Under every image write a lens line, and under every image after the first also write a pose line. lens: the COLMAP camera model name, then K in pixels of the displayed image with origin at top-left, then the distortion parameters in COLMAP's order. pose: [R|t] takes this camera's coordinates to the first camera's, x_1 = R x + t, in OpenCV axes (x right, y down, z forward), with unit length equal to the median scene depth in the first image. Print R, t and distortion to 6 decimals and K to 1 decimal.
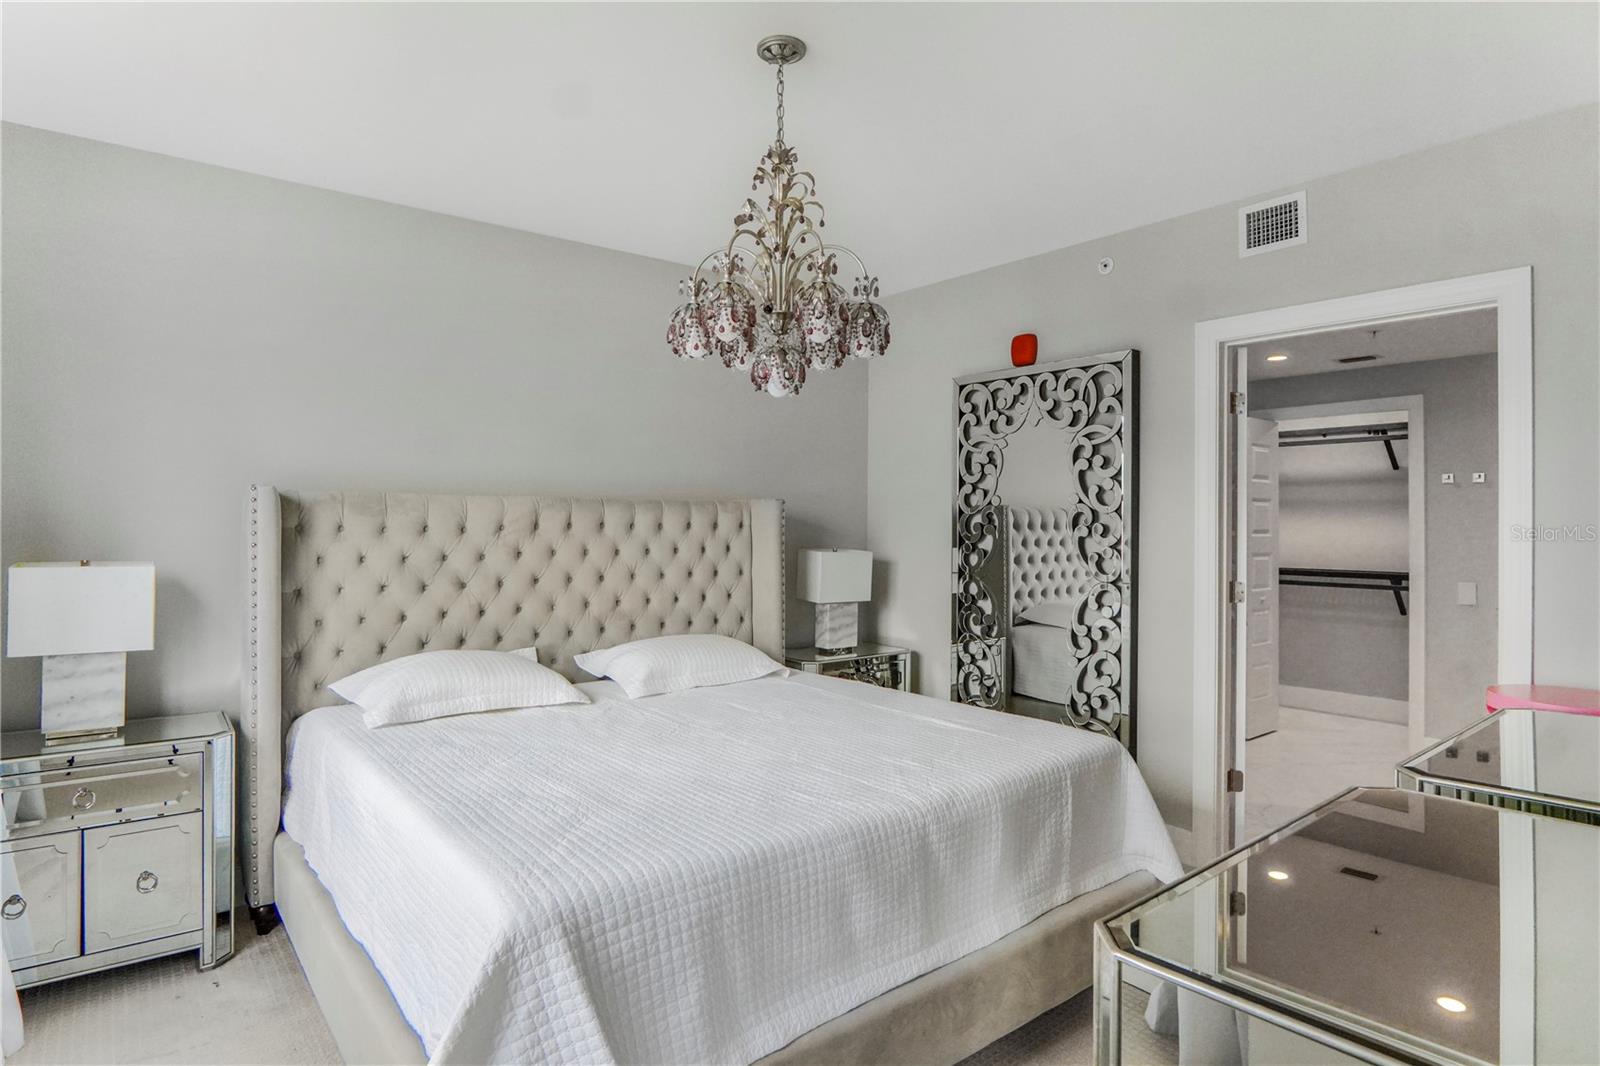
lens RADIAL K [[884.9, 0, 795.4], [0, 884.9, 507.5], [0, 0, 1]] dist [-0.025908, 0.001743]
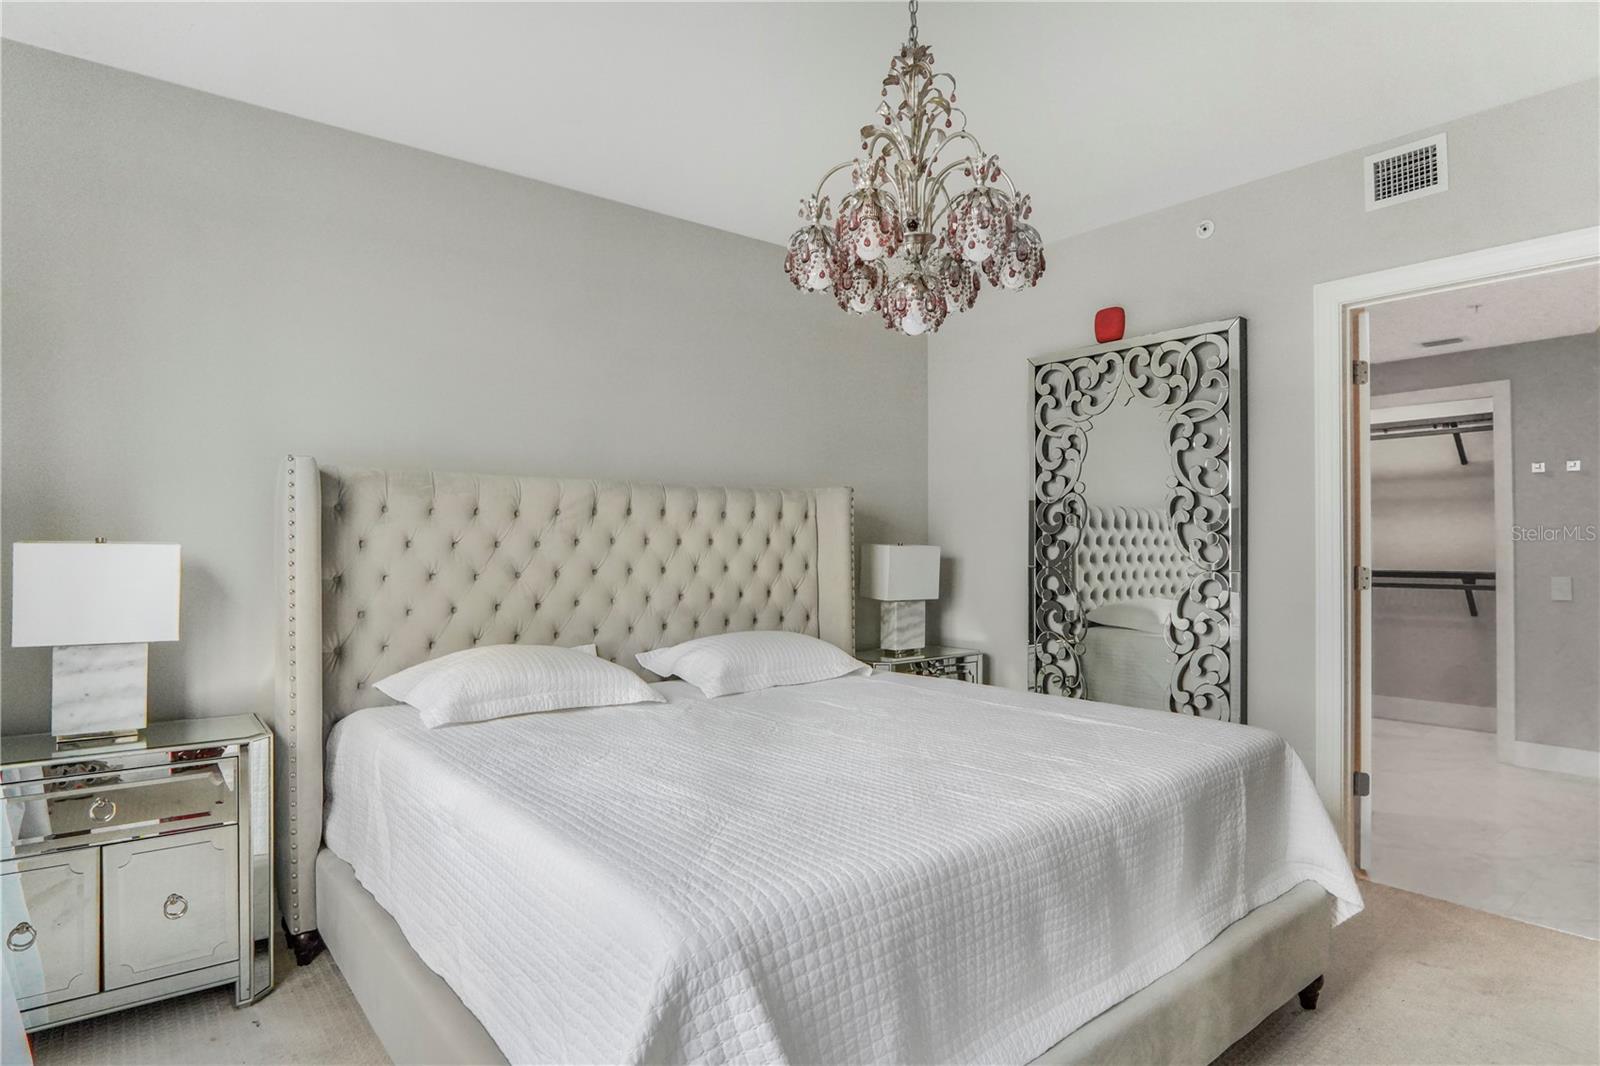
lens RADIAL K [[886.4, 0, 801.7], [0, 886.4, 528.5], [0, 0, 1]] dist [-0.027715, 0.002103]
pose [[0.999952, -0.006366, 0.007433, -0.107394], [0.006367, 0.999980, -0.000190, 0.049851], [-0.007432, 0.000237, 0.999972, 0.108945]]
